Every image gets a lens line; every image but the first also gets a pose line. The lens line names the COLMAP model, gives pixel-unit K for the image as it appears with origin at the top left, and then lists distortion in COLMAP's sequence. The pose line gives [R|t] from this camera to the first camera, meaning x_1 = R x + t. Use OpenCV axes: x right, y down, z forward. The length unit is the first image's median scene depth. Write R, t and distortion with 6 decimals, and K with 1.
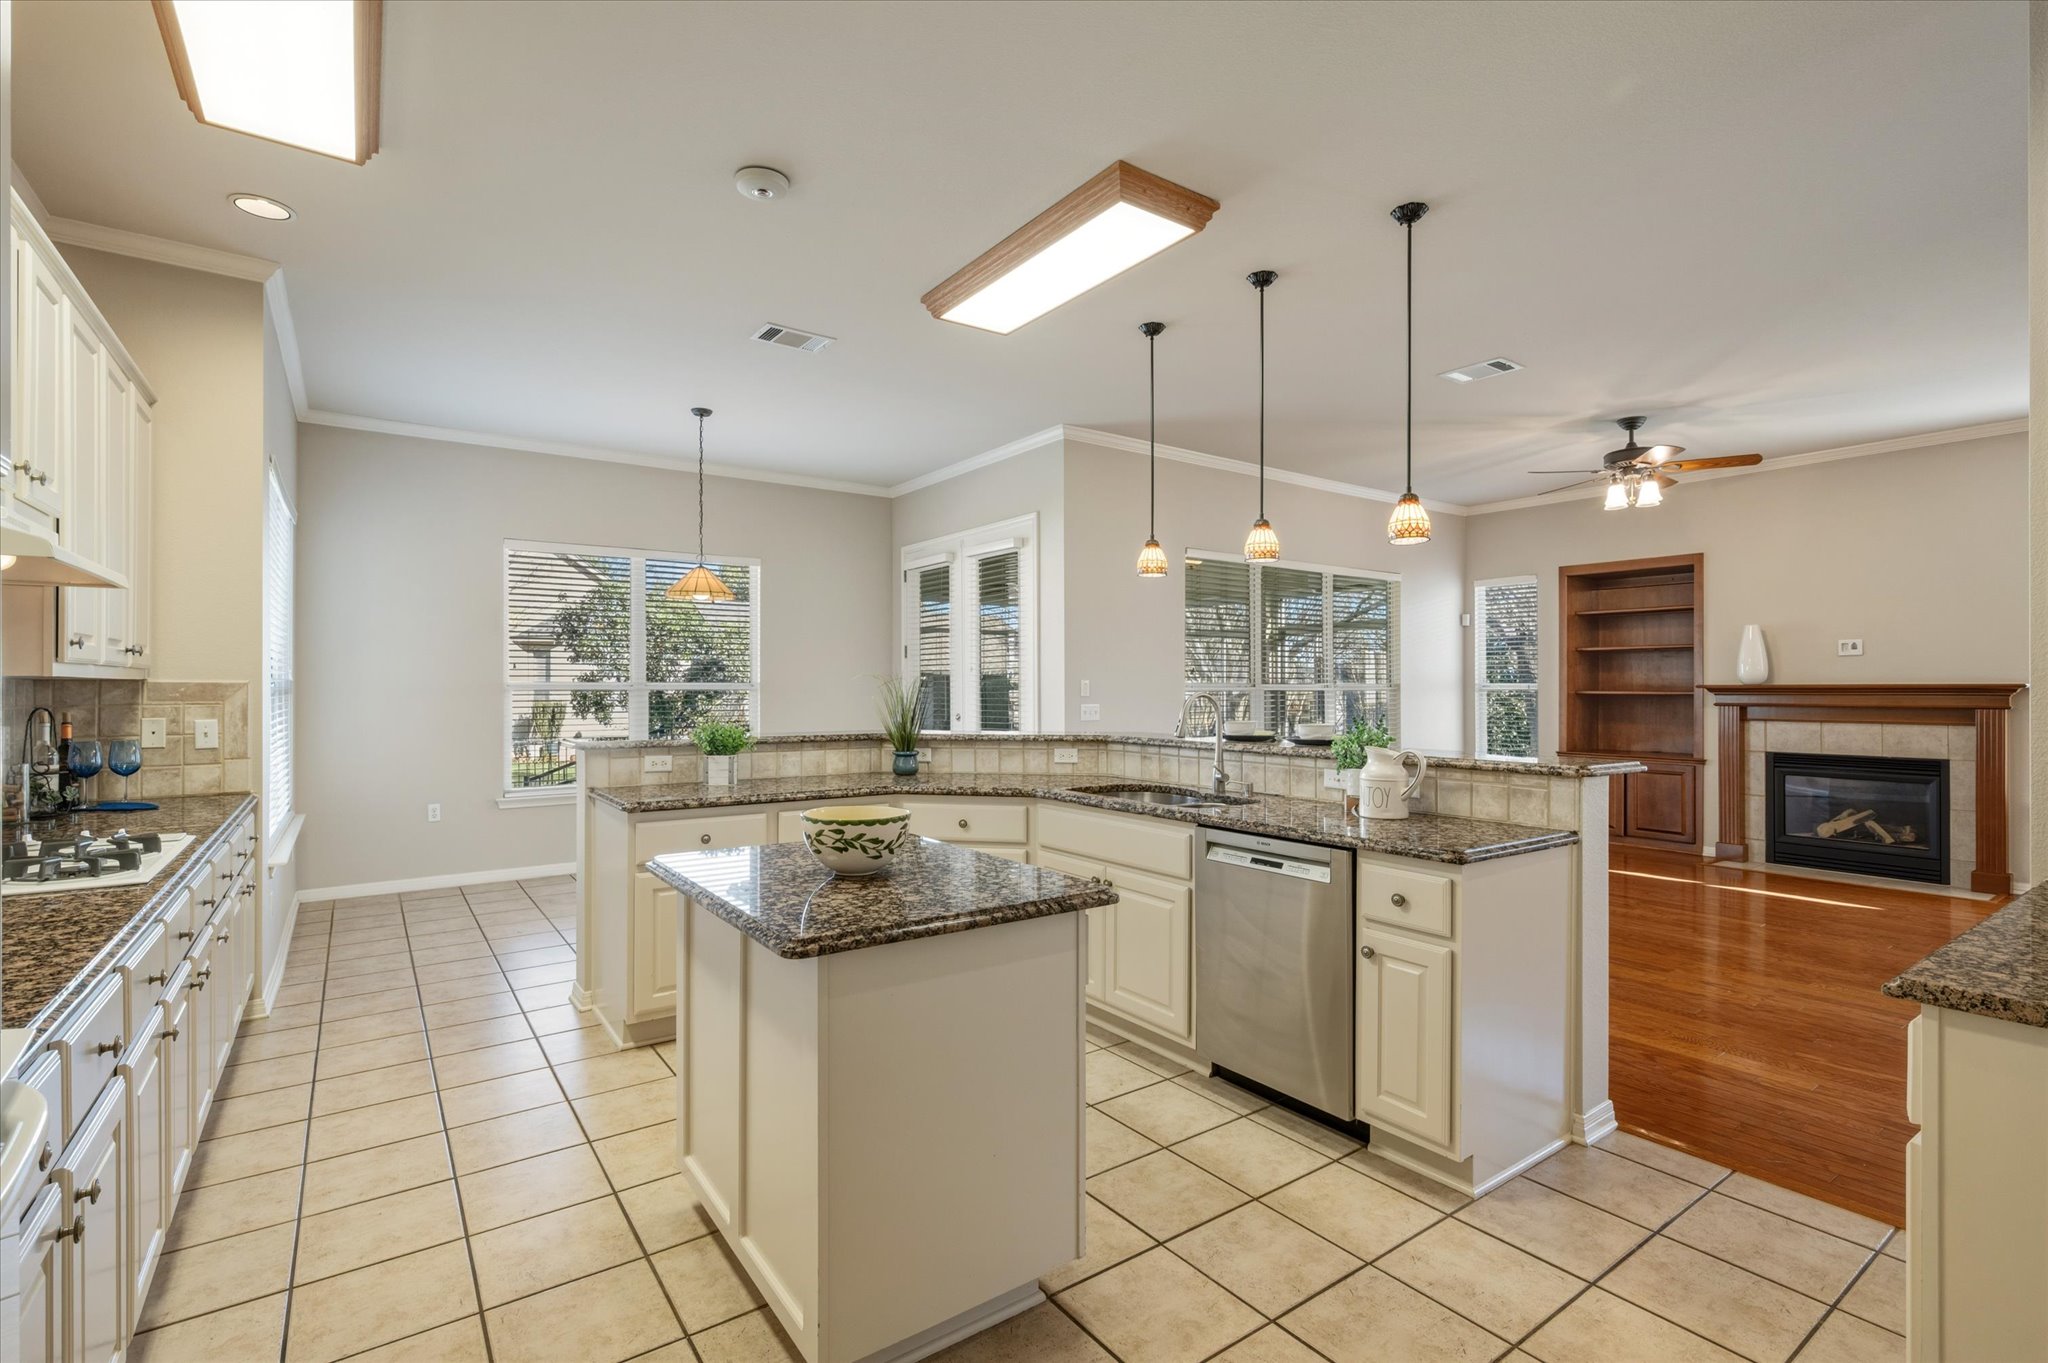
lens RADIAL K [[923.6, 0, 1031.4], [0, 923.6, 687.3], [0, 0, 1]] dist [-0.002315, 0.001232]
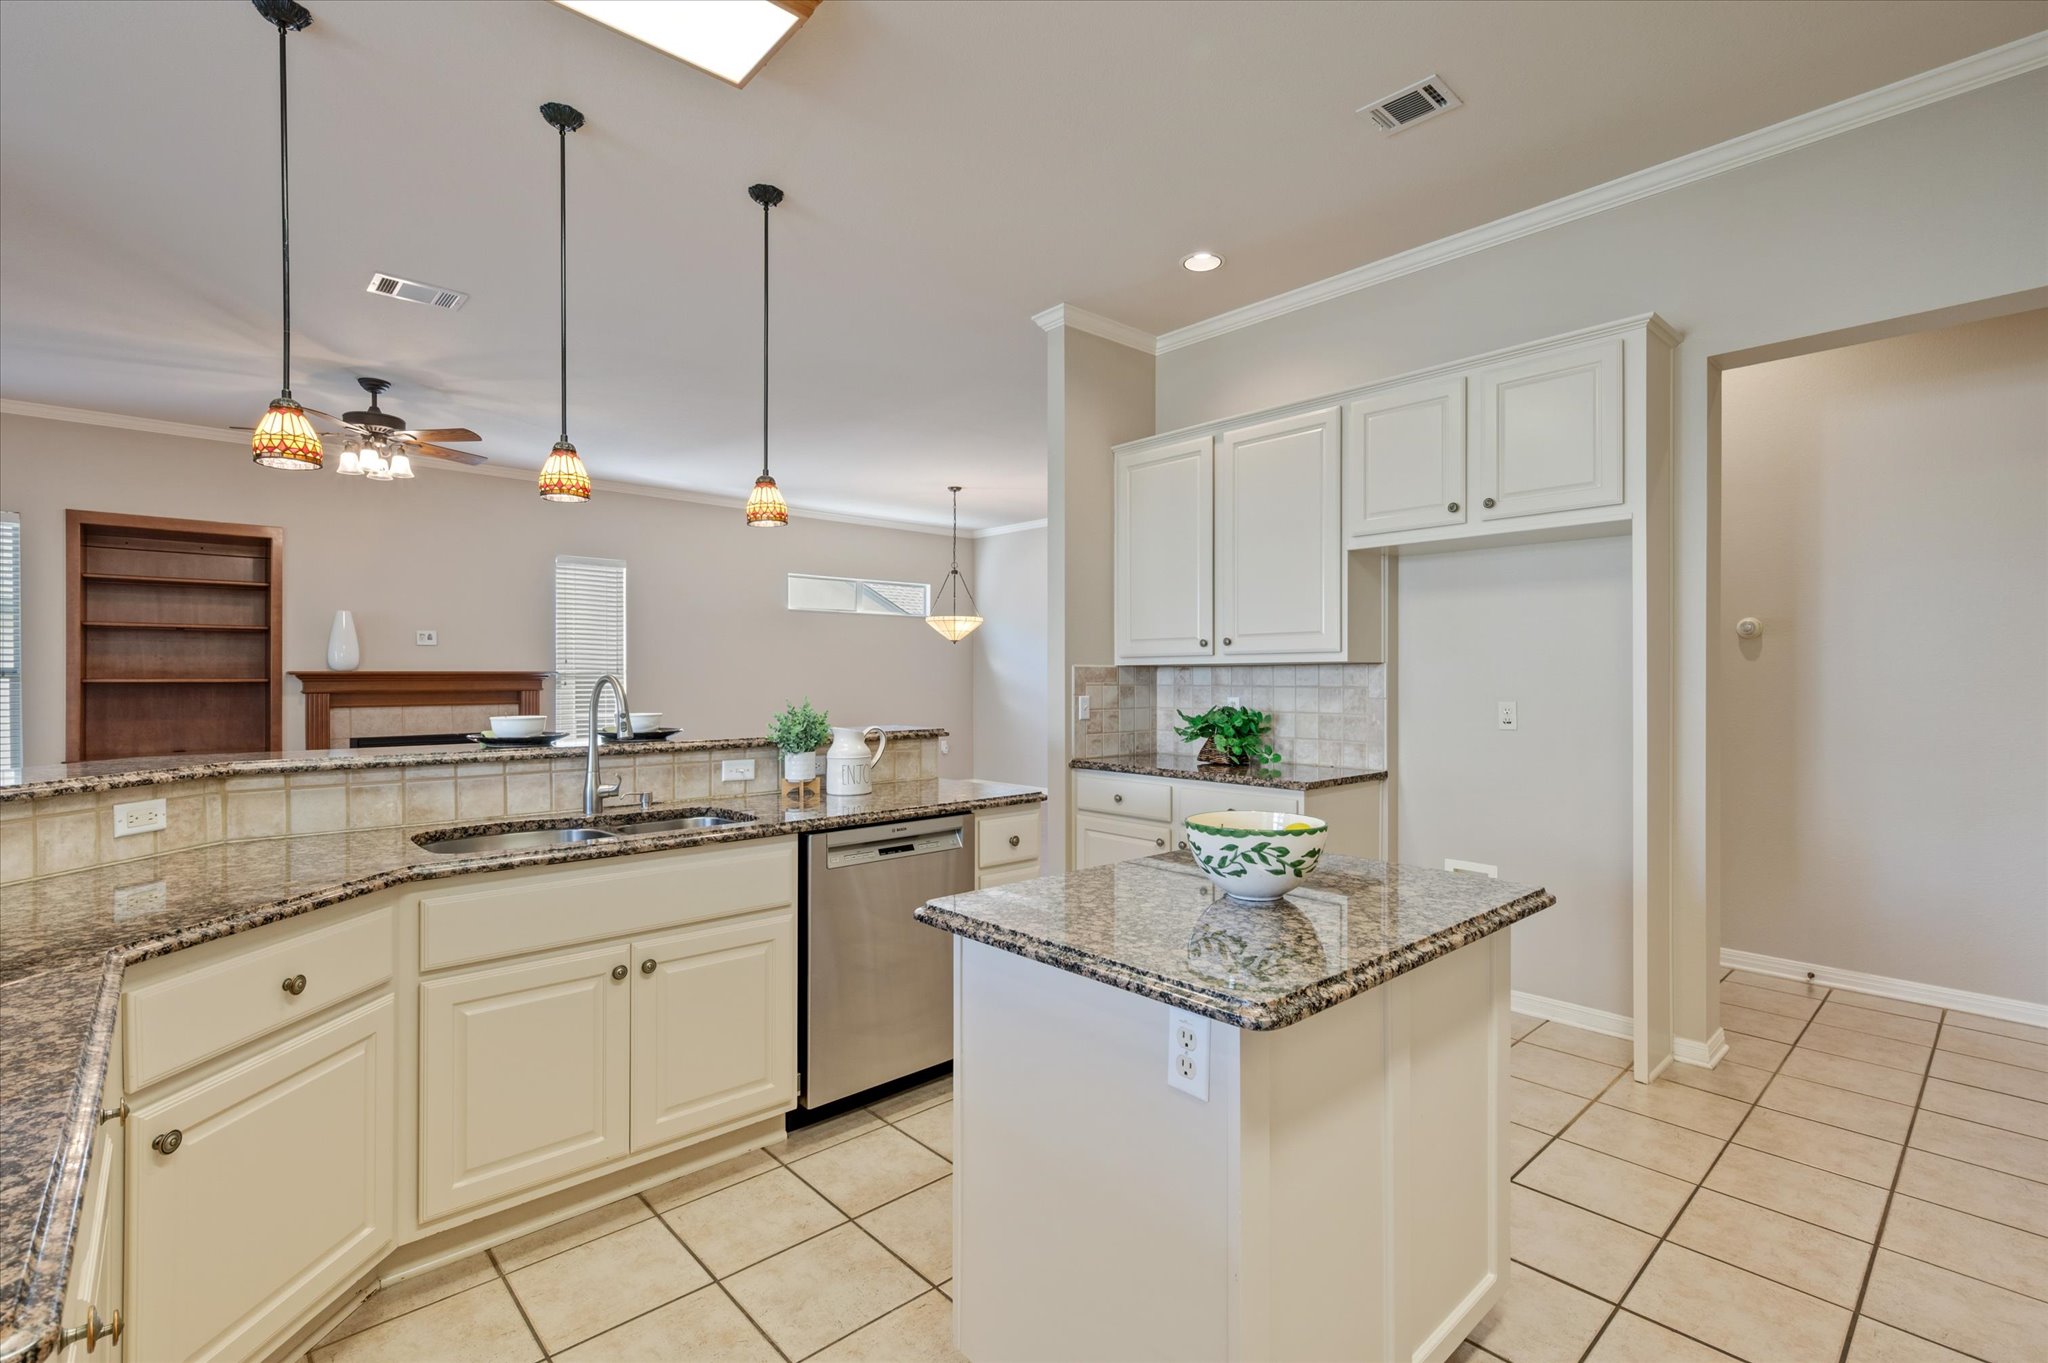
lens RADIAL K [[923.6, 0, 1027.3], [0, 923.6, 679.2], [0, 0, 1]] dist [-0.002315, 0.001232]
pose [[-0.124669, -0.001770, 0.992197, -0.335933], [0.000059, 0.999998, 0.001792, 0.004357], [-0.992198, 0.000282, -0.124669, 0.455605]]
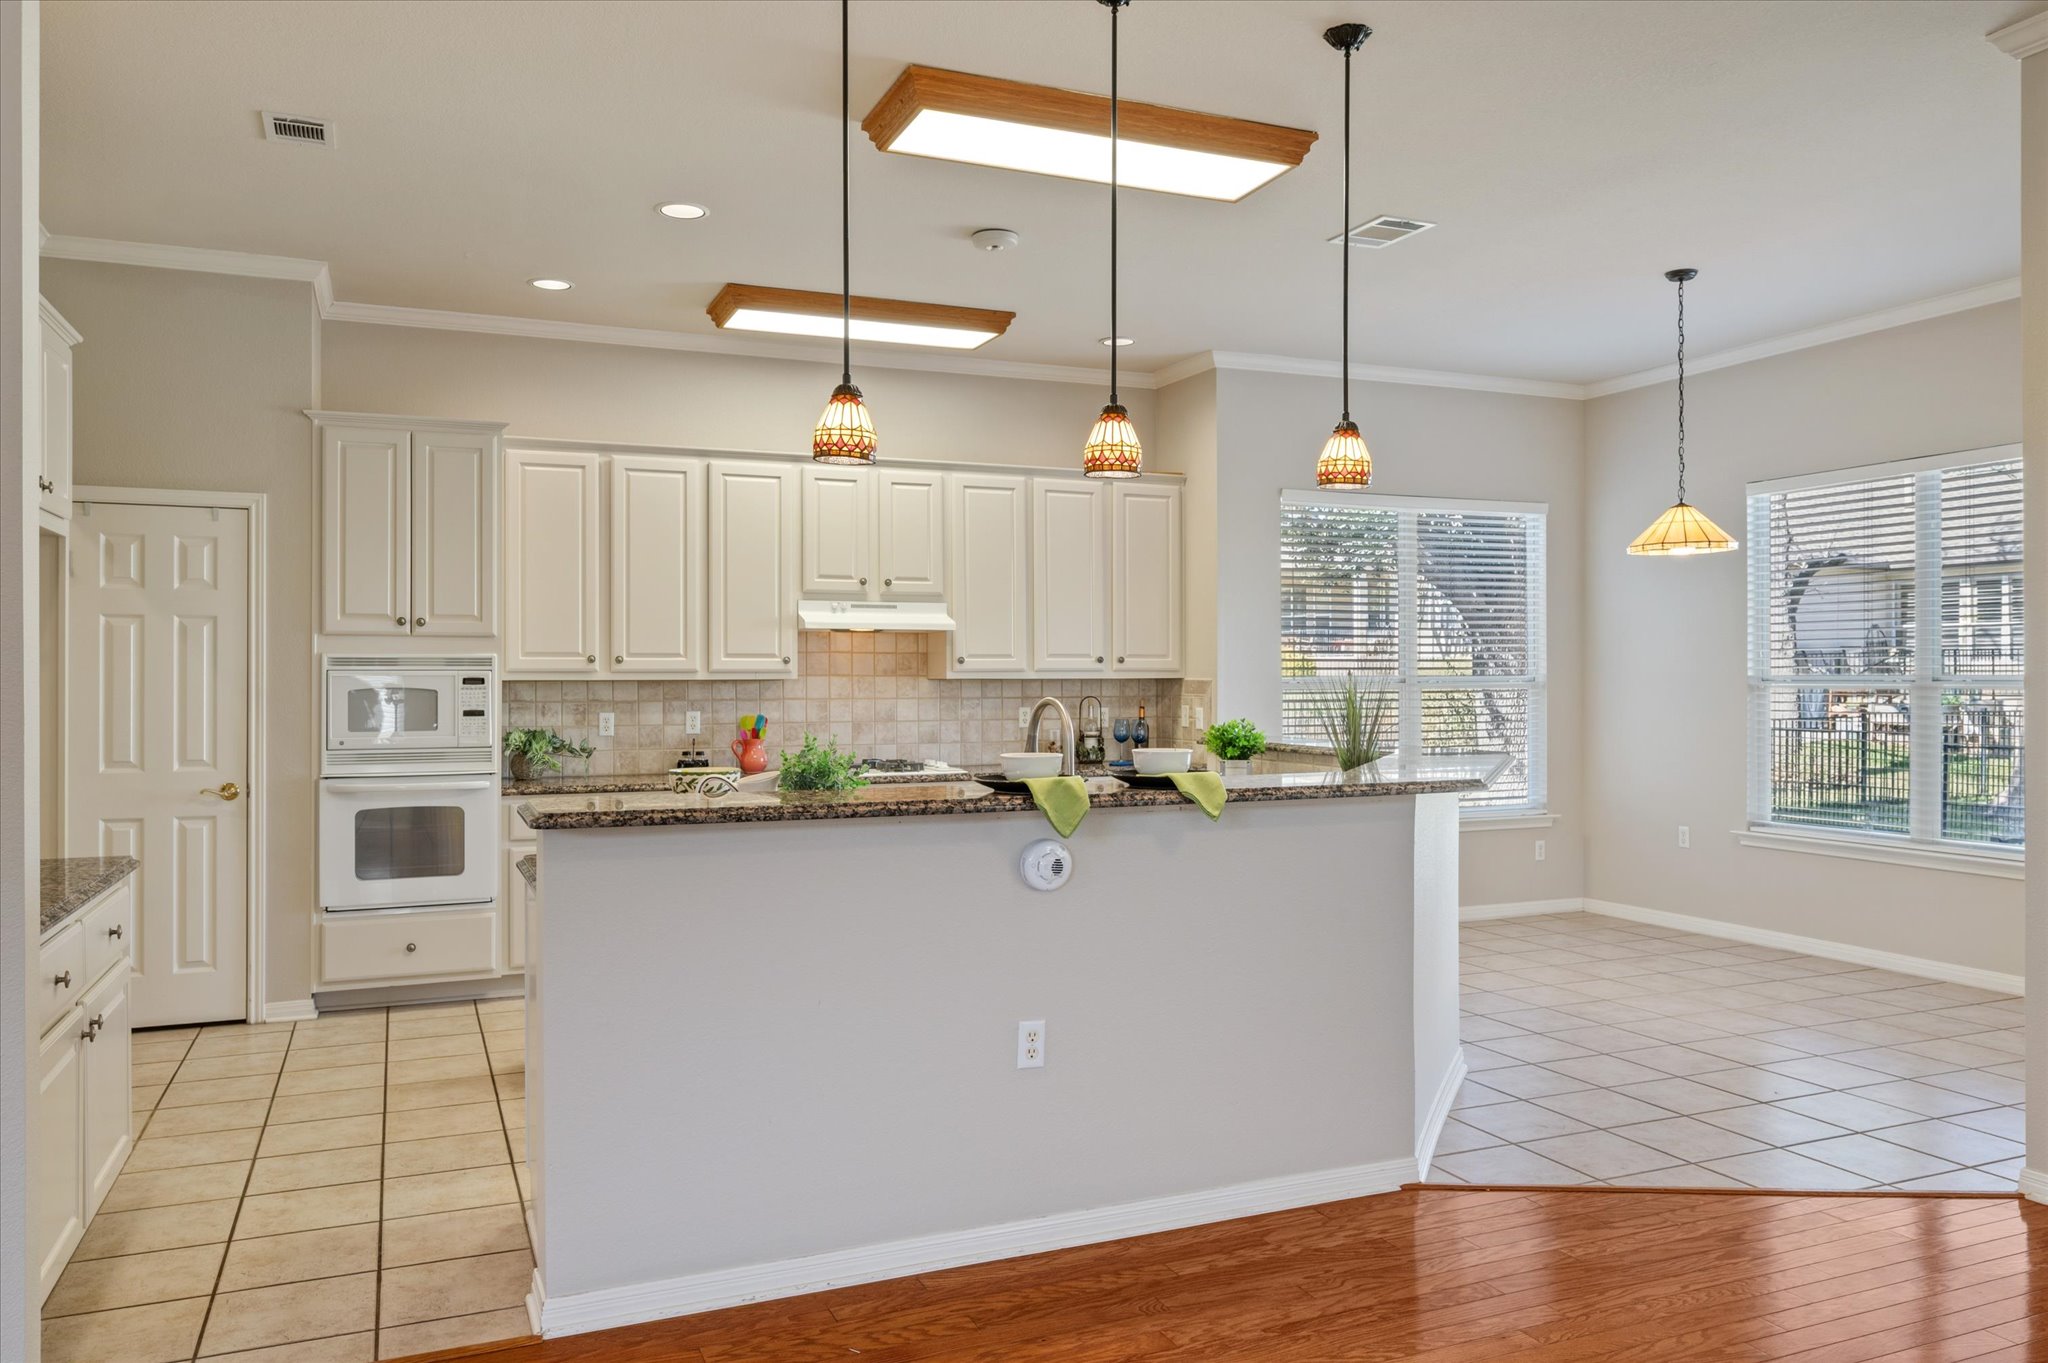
lens RADIAL K [[1468.9, 0, 1040.1], [0, 1468.9, 683.3], [0, 0, 1]] dist [-0.006517, -0.005350]
pose [[-0.203743, 0.003942, -0.979016, 0.735534], [0.003252, 0.999989, 0.003350, -0.004864], [0.979019, -0.002501, -0.203754, 0.722702]]
